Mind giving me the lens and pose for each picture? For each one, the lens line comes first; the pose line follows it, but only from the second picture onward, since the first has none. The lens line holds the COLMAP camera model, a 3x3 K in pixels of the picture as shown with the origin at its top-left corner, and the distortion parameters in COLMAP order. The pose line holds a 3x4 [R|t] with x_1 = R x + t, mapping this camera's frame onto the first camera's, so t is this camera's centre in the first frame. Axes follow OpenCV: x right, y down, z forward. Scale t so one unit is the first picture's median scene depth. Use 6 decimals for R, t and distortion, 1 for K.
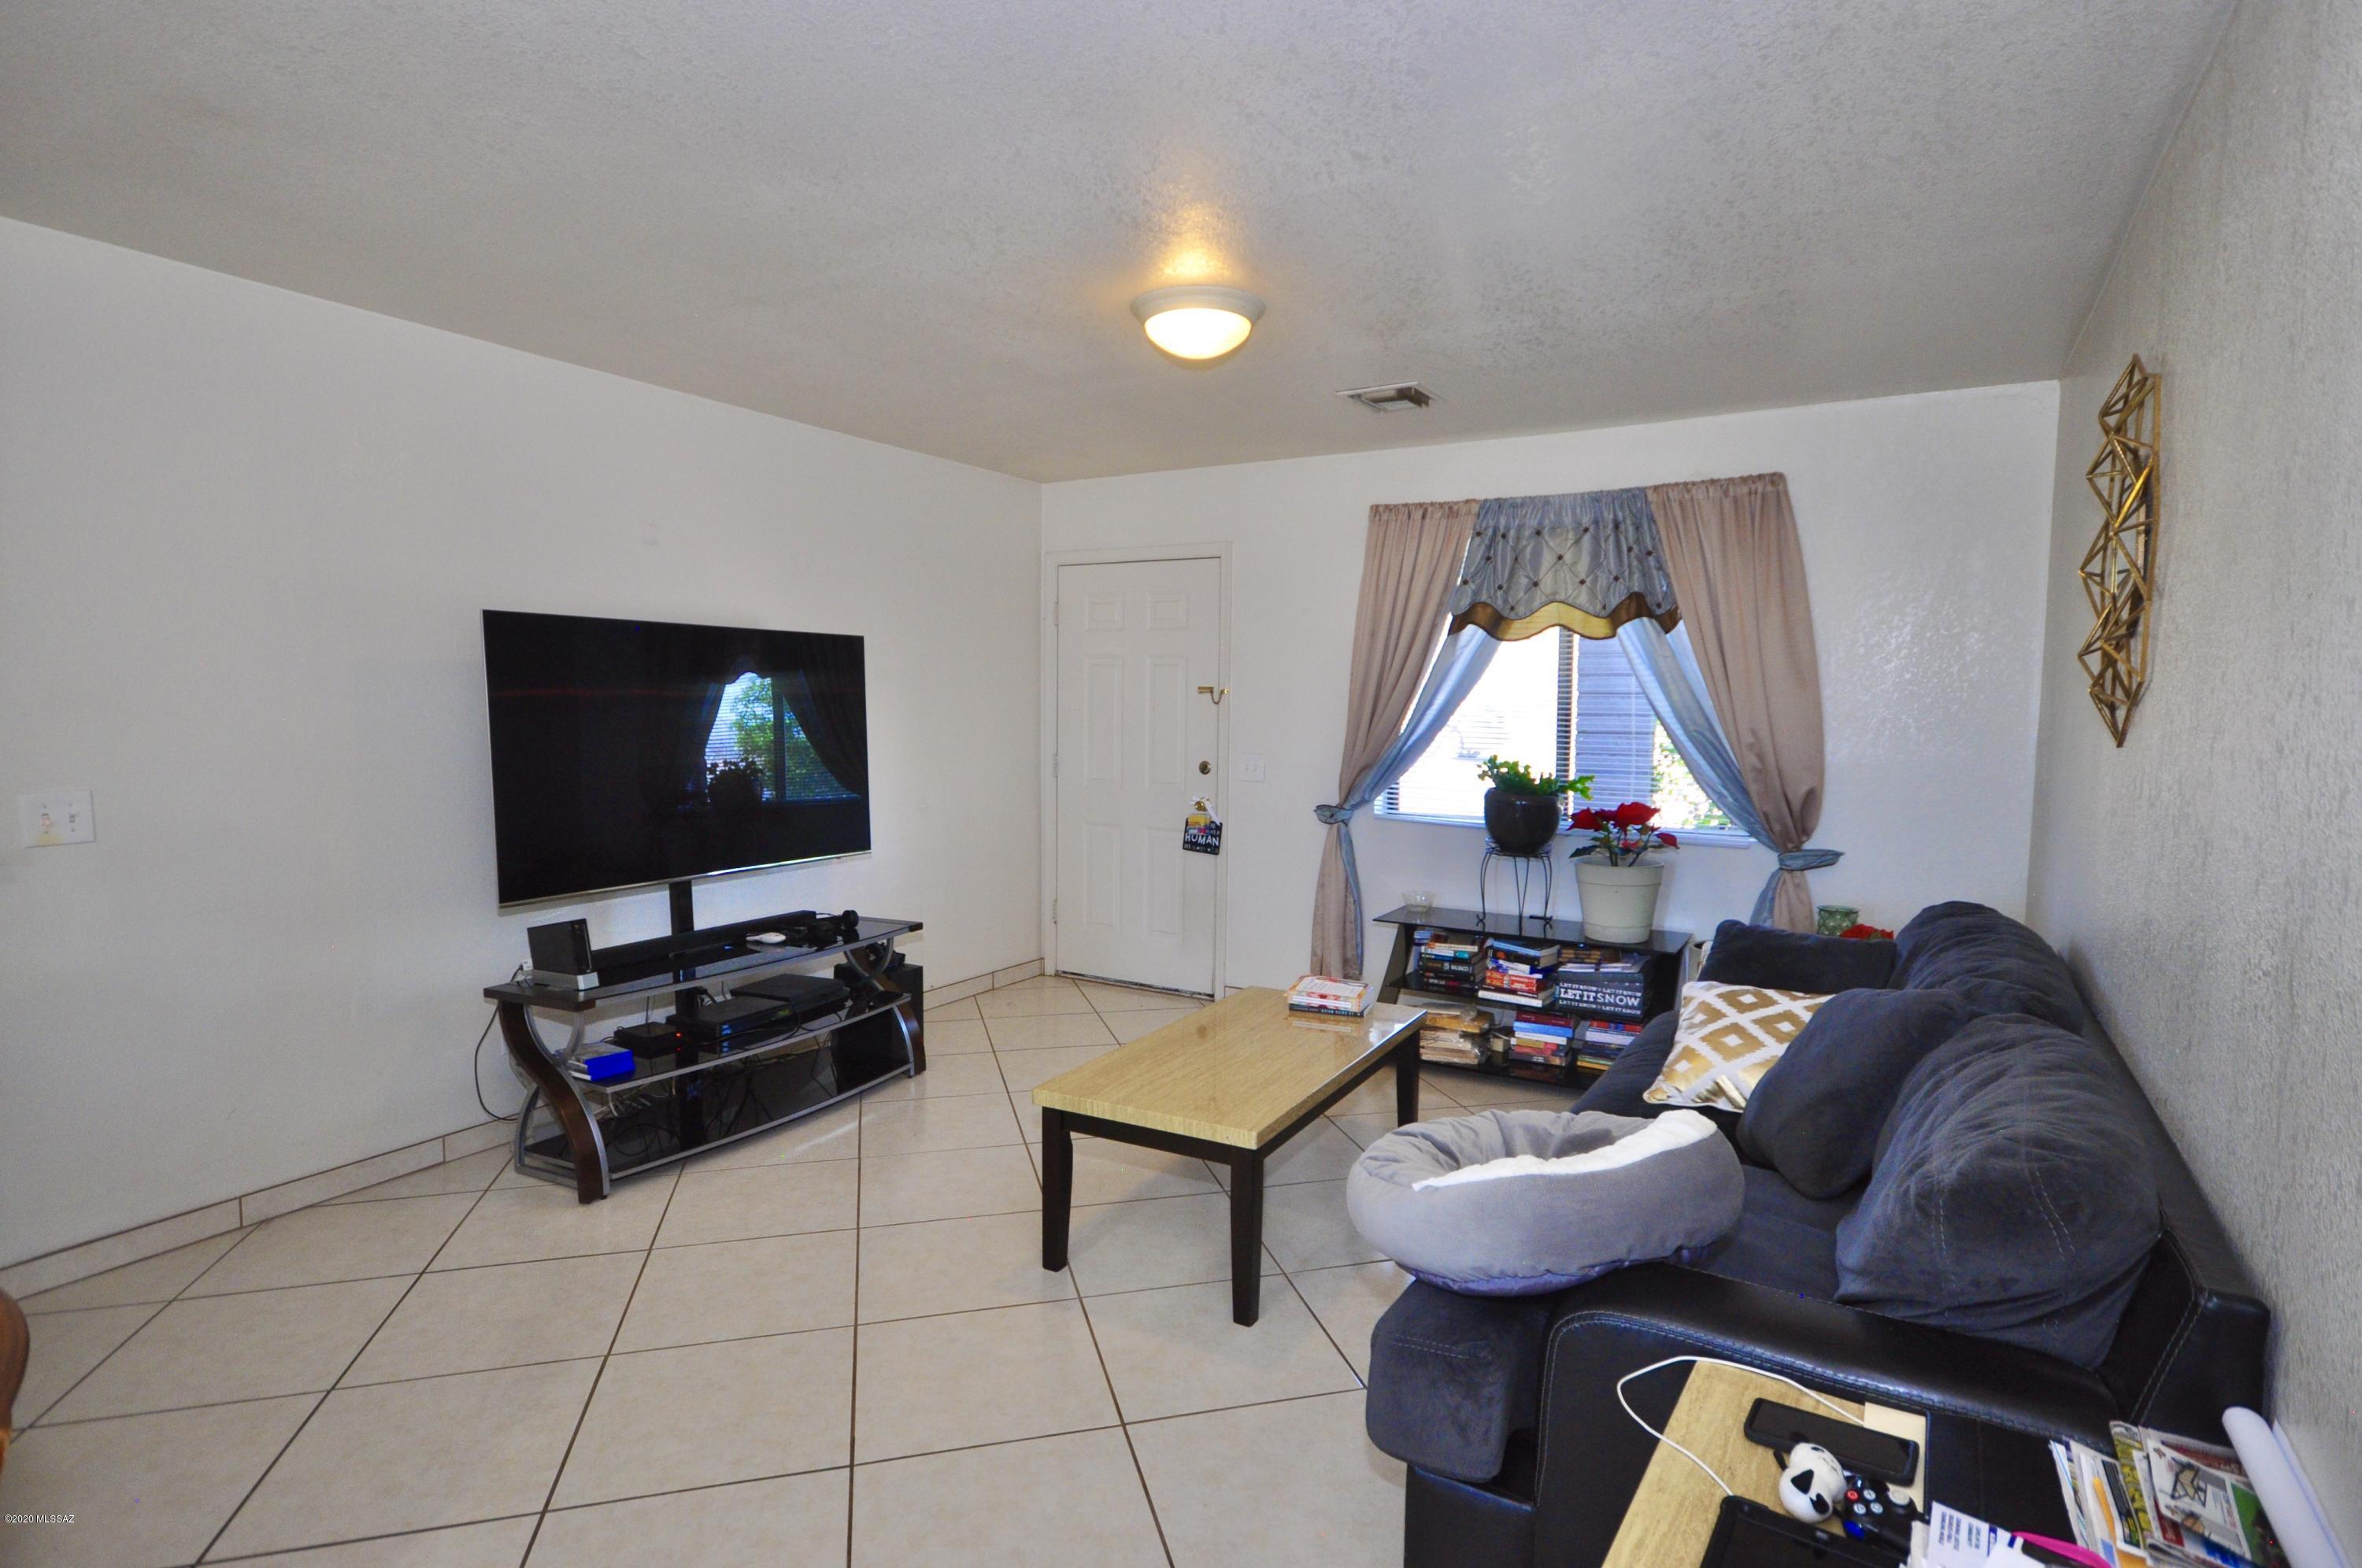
lens RADIAL K [[1200.0, 0, 1186.7], [0, 1200.0, 774.4], [0, 0, 1]] dist [0.004994, 0.001165]
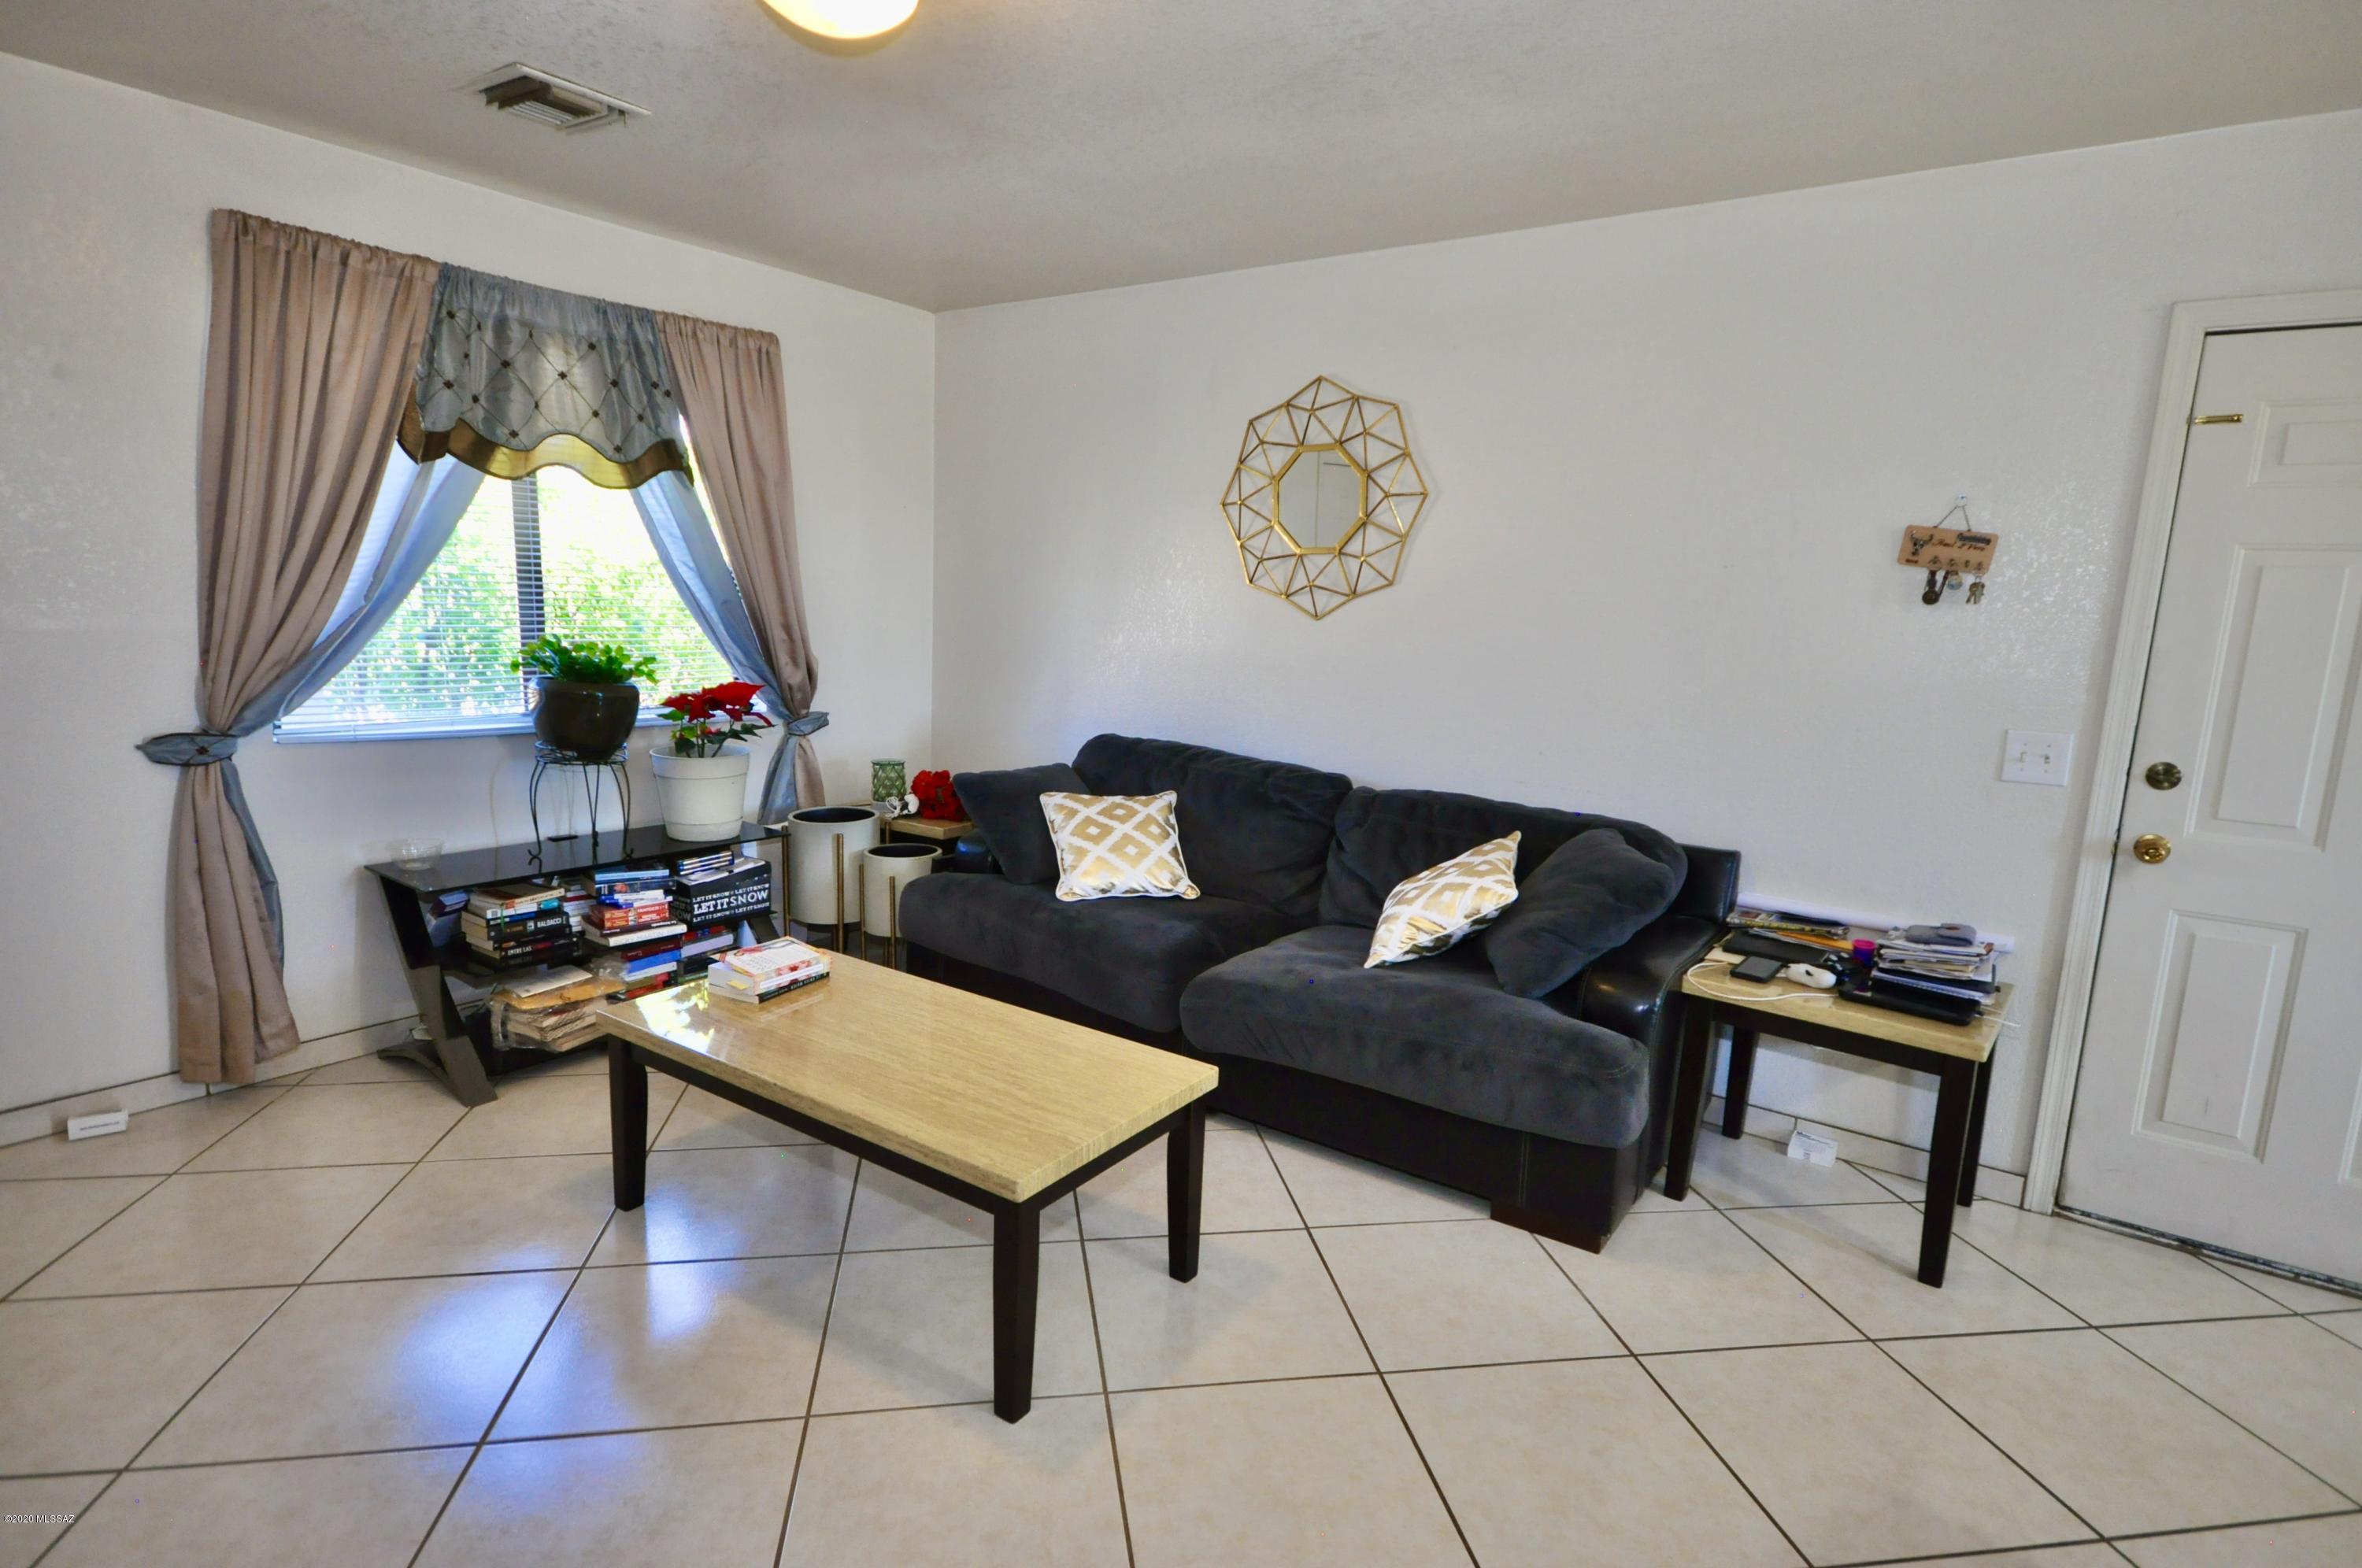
lens RADIAL K [[1200.0, 0, 1187.7], [0, 1200.0, 794.6], [0, 0, 1]] dist [0.004994, 0.001165]
pose [[0.095072, -0.174321, 0.980088, -0.465602], [0.023840, 0.984664, 0.172823, -0.039154], [-0.995185, 0.006934, 0.097770, 0.532314]]
